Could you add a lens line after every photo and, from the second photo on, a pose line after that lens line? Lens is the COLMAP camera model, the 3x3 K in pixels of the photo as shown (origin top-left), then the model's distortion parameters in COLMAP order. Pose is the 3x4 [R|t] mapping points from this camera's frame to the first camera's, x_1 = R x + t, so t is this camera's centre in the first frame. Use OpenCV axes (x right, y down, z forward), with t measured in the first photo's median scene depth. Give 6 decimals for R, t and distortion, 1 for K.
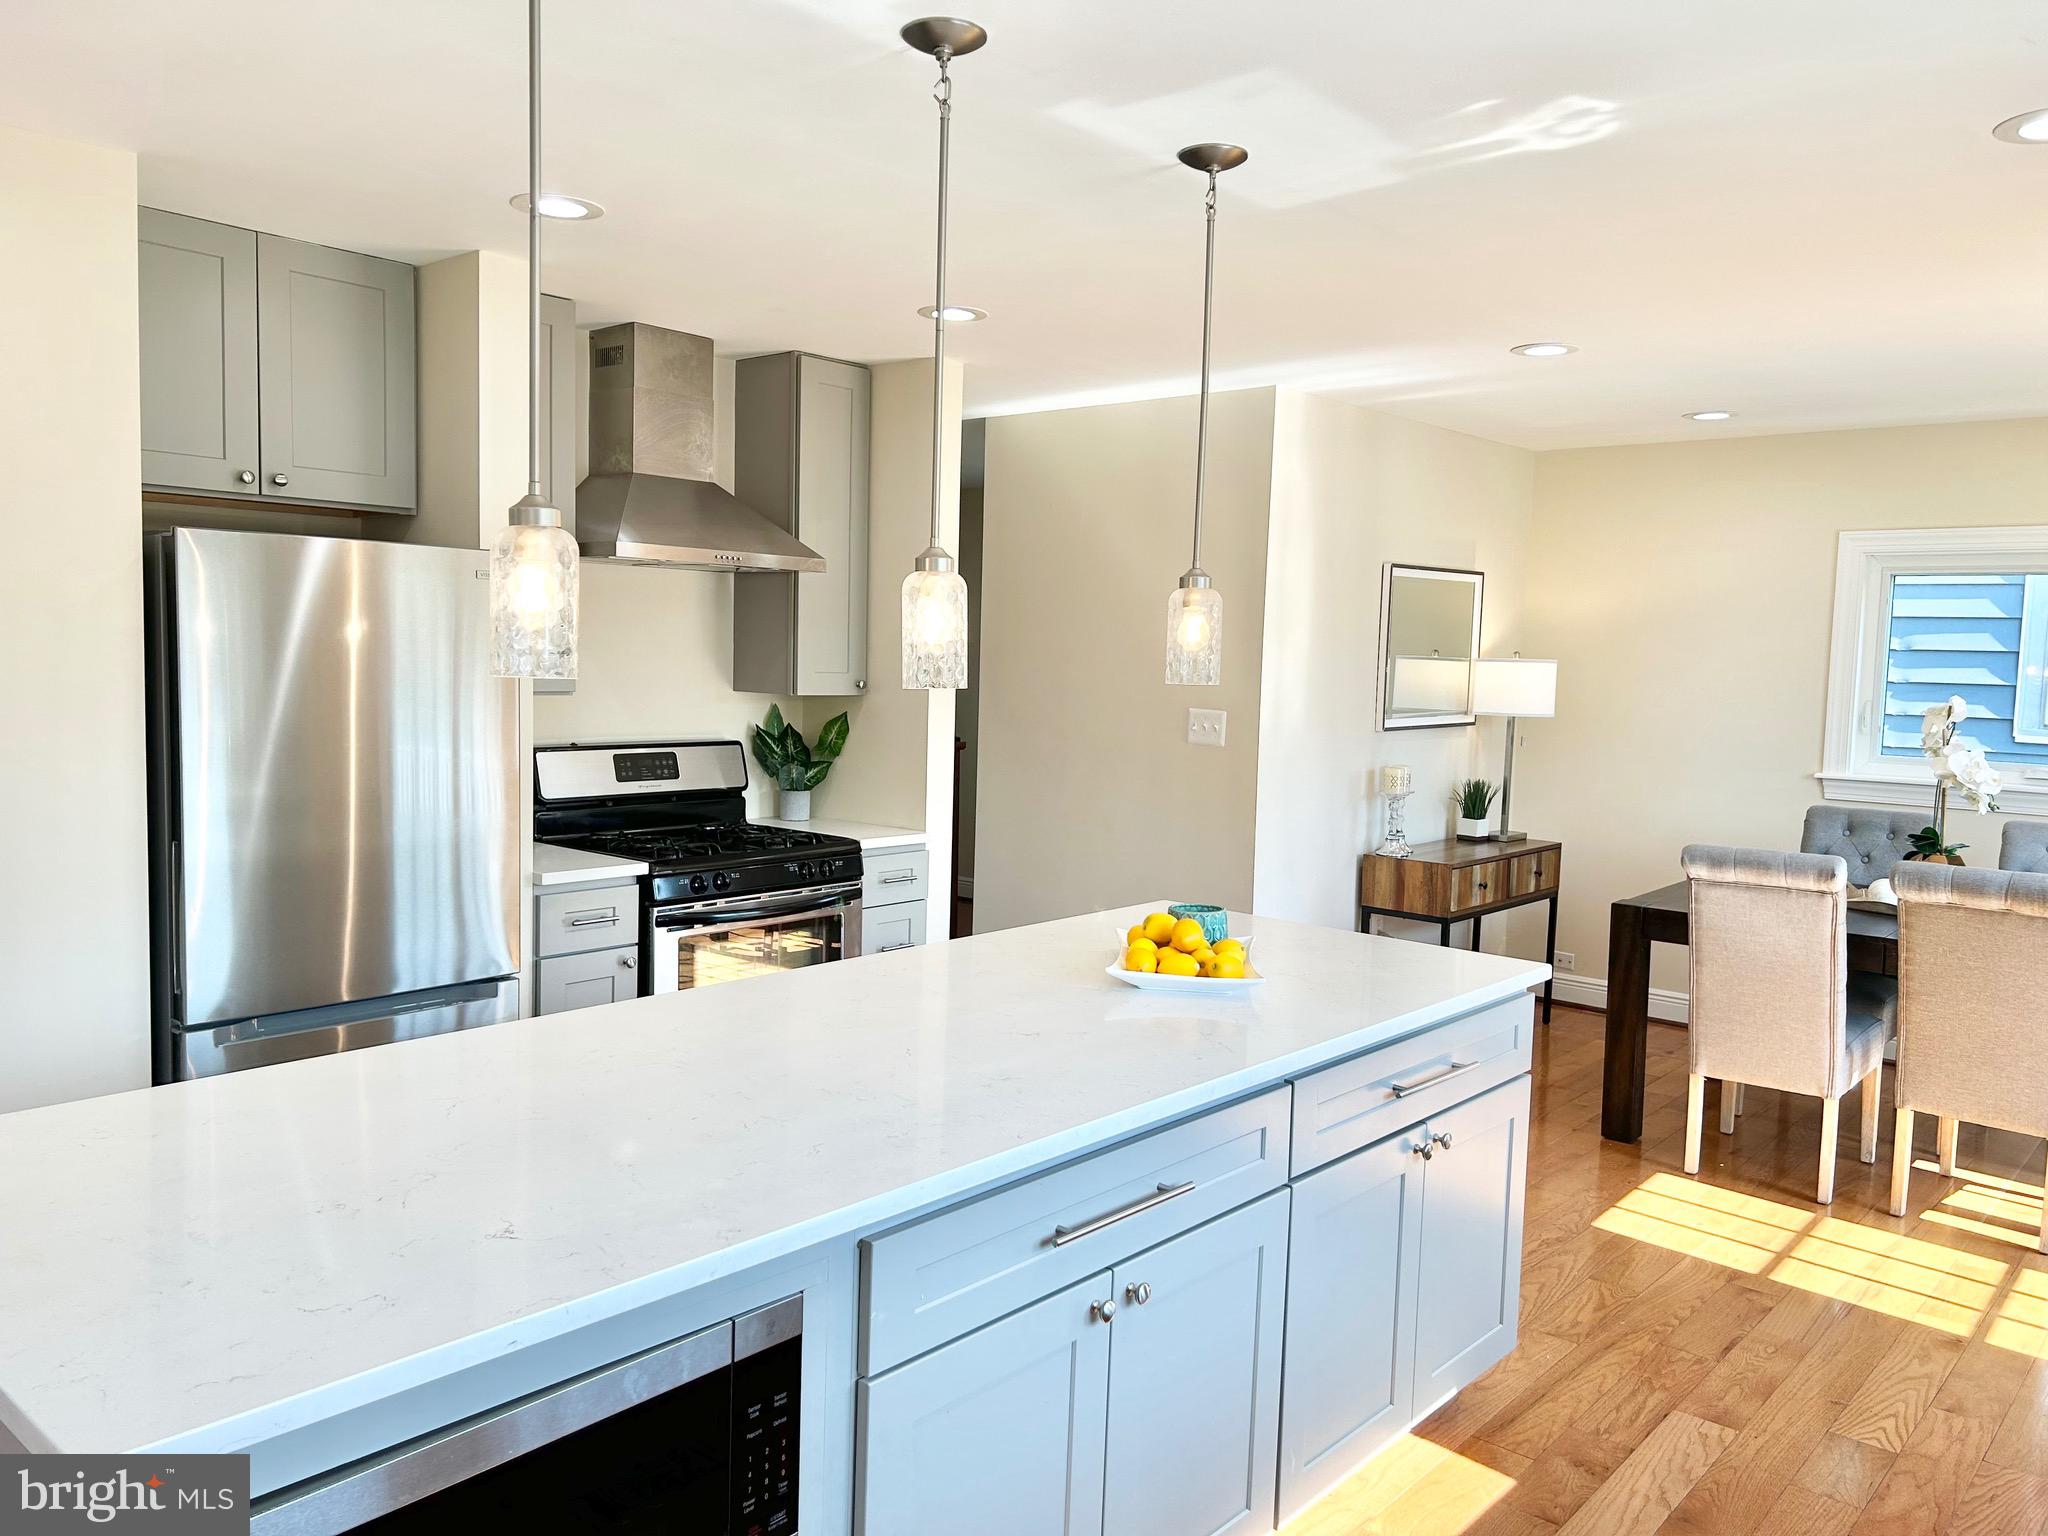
lens RADIAL K [[1535.6, 0, 1010.5], [0, 1535.6, 777.6], [0, 0, 1]] dist [0.034480, -0.046062]
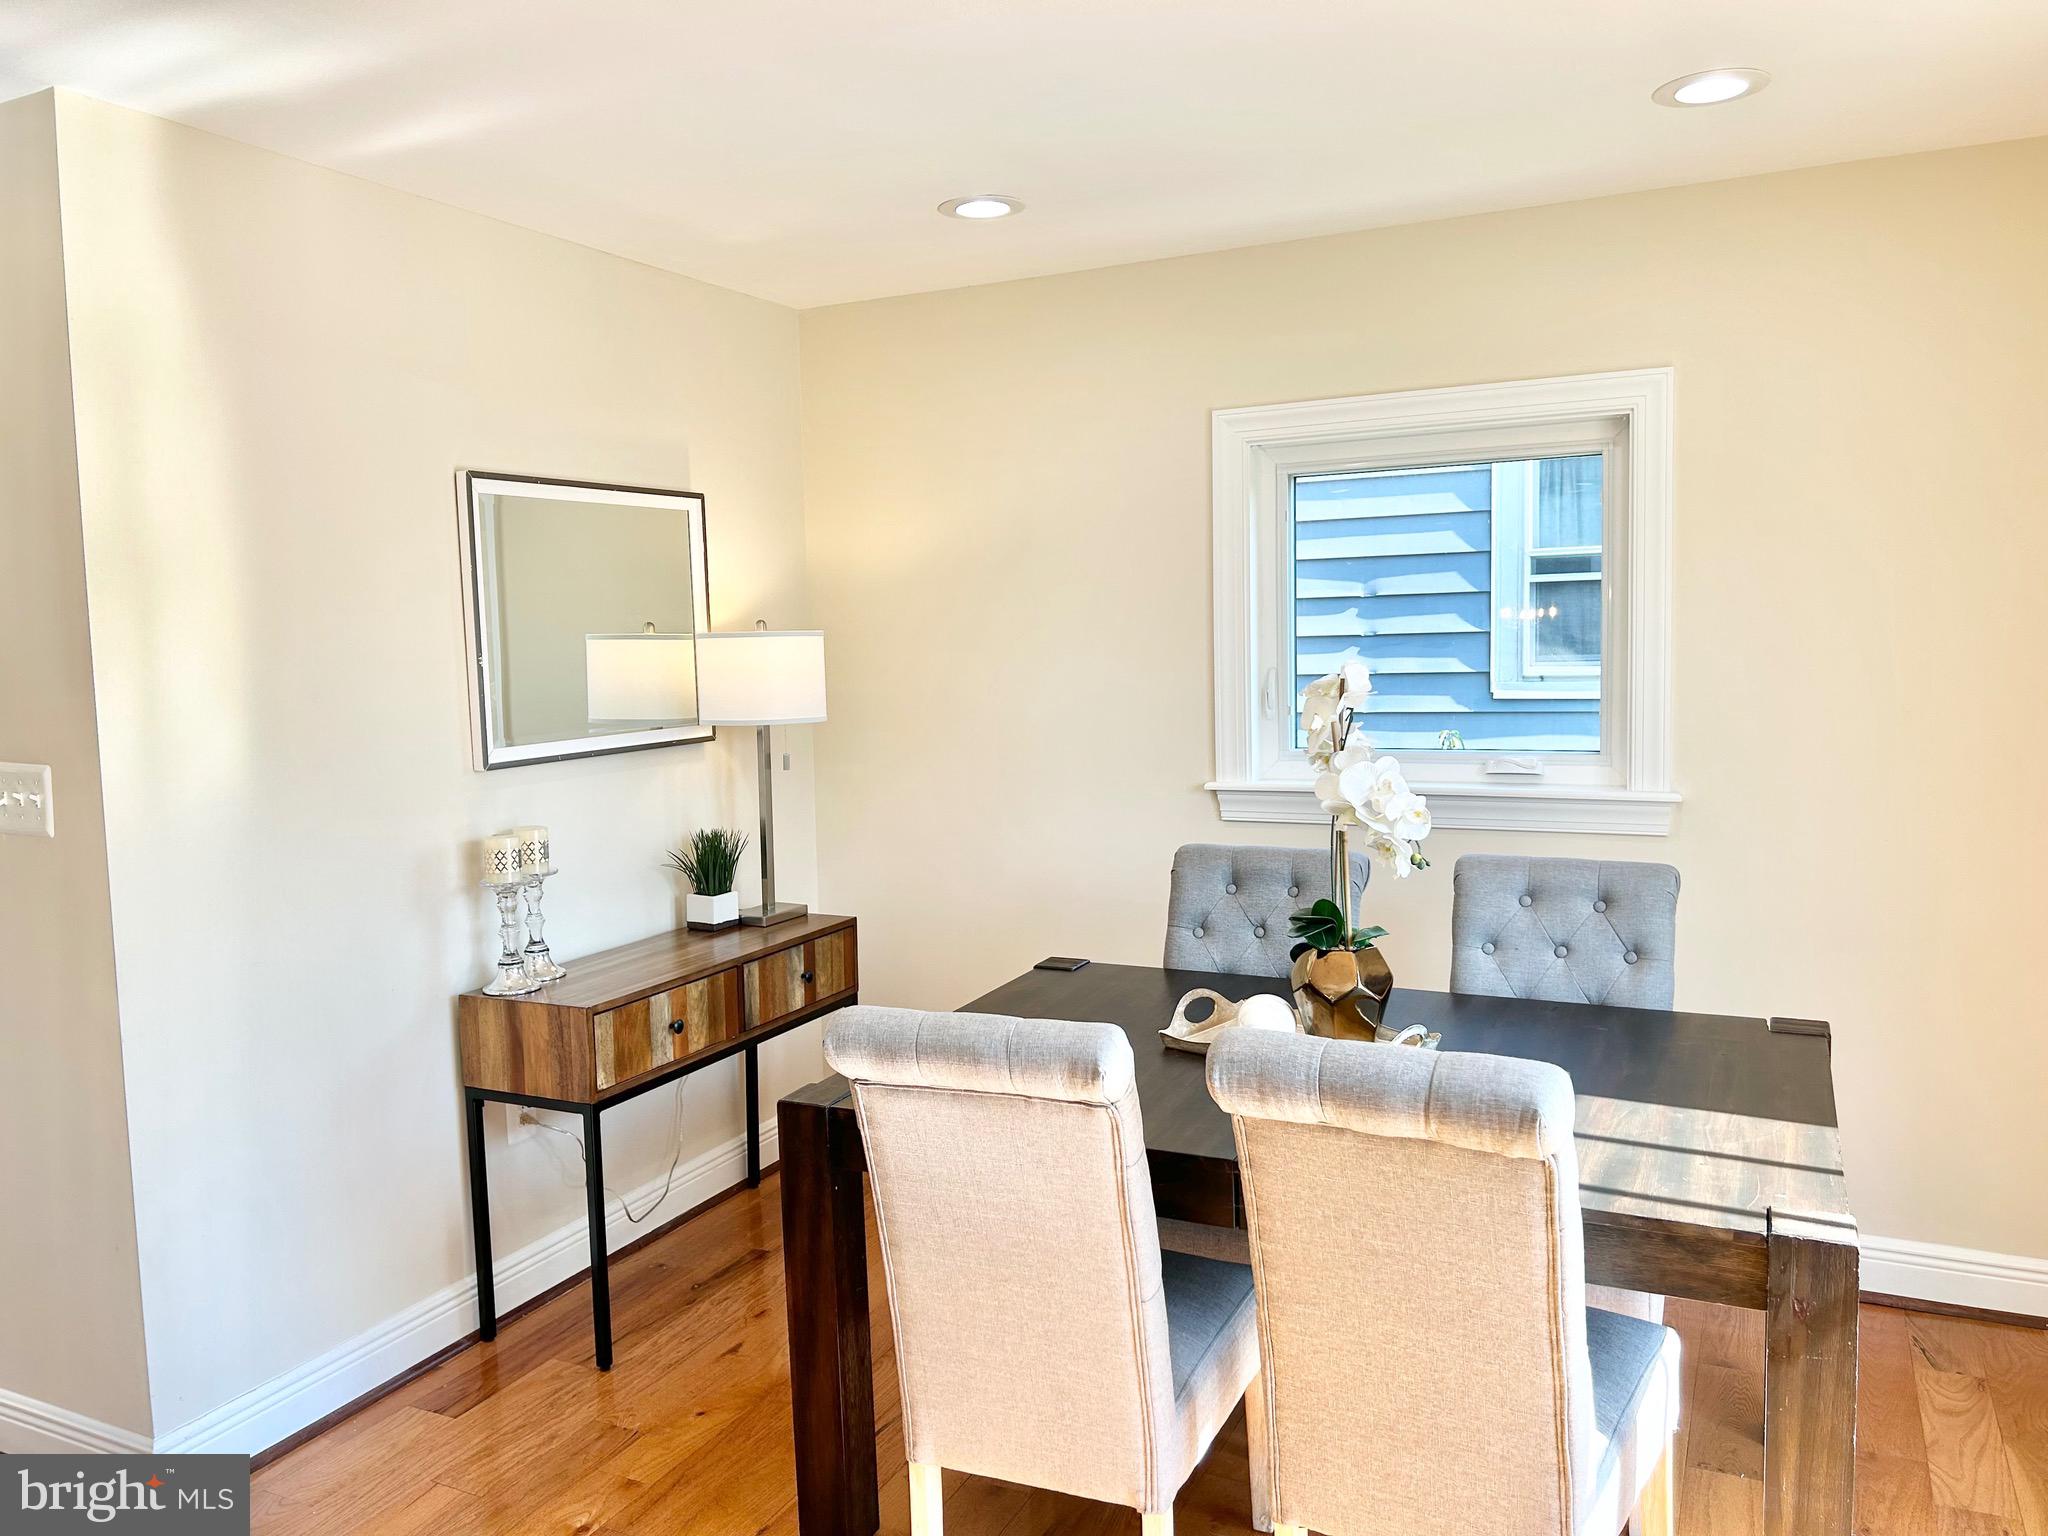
lens RADIAL K [[1535.6, 0, 1026.0], [0, 1535.6, 770.6], [0, 0, 1]] dist [0.034480, -0.046062]
pose [[0.961702, -0.075346, 0.263539, 0.286555], [0.074133, 0.997142, 0.014558, -0.023960], [-0.263883, 0.005536, 0.964539, 0.407456]]
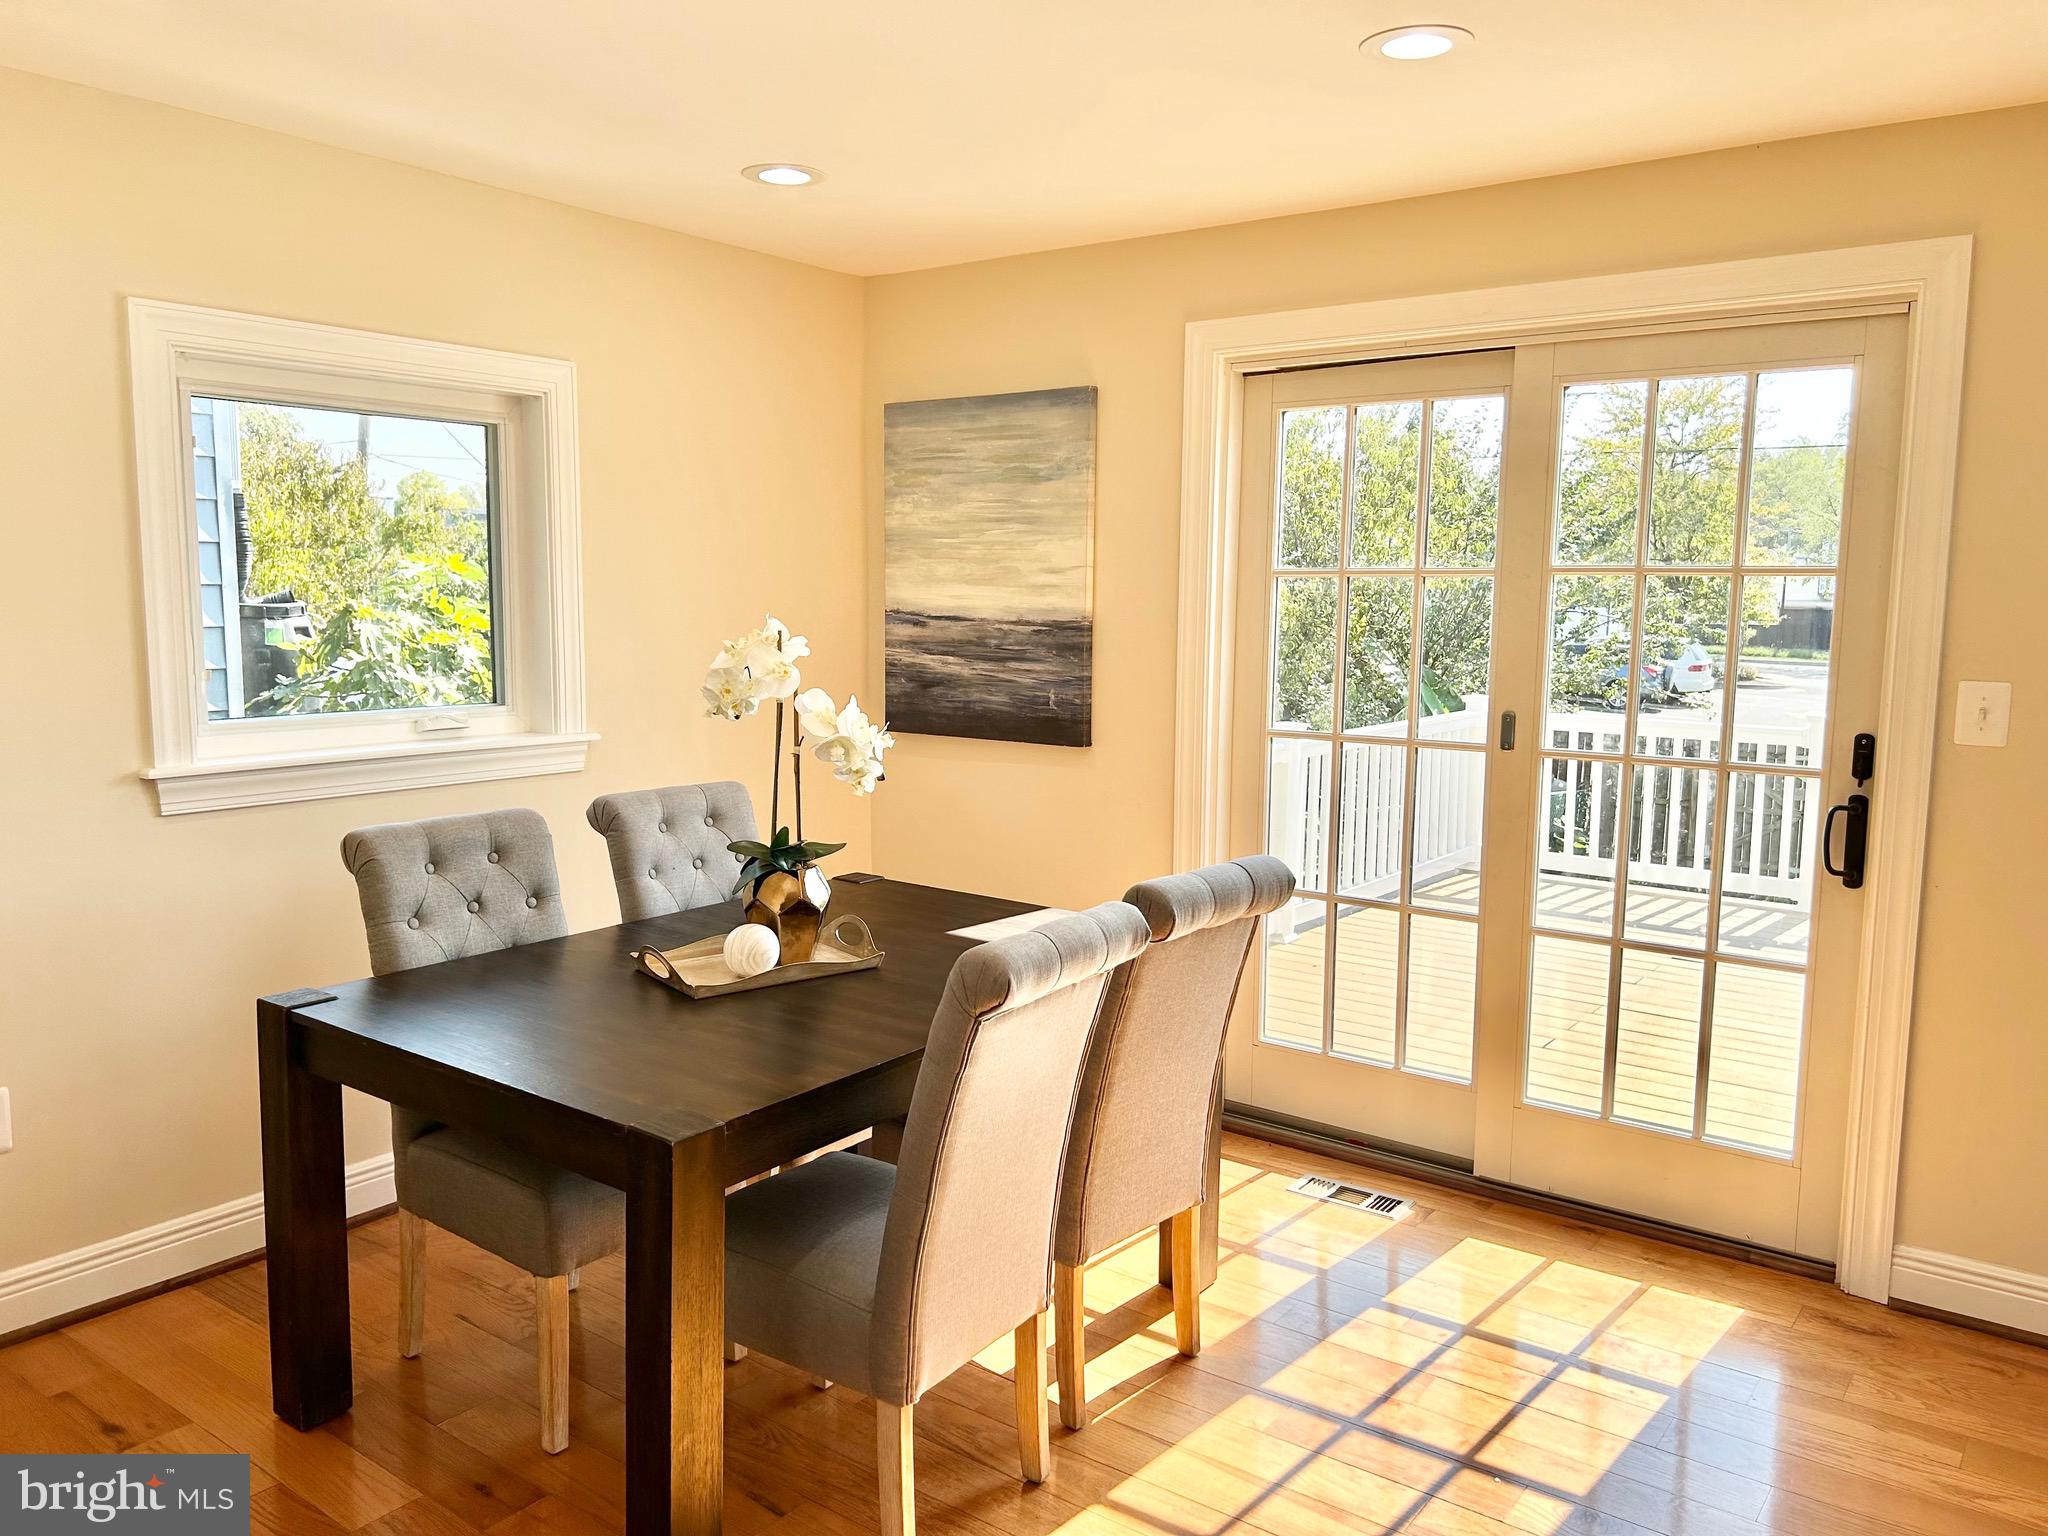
lens RADIAL K [[1548.7, 0, 1015.1], [0, 1548.7, 755.8], [0, 0, 1]] dist [0.030975, -0.009040]
pose [[-0.092765, -0.134425, 0.986572, -0.017333], [0.071459, 0.987391, 0.141256, -0.062570], [-0.993120, 0.083603, -0.081990, 0.781783]]
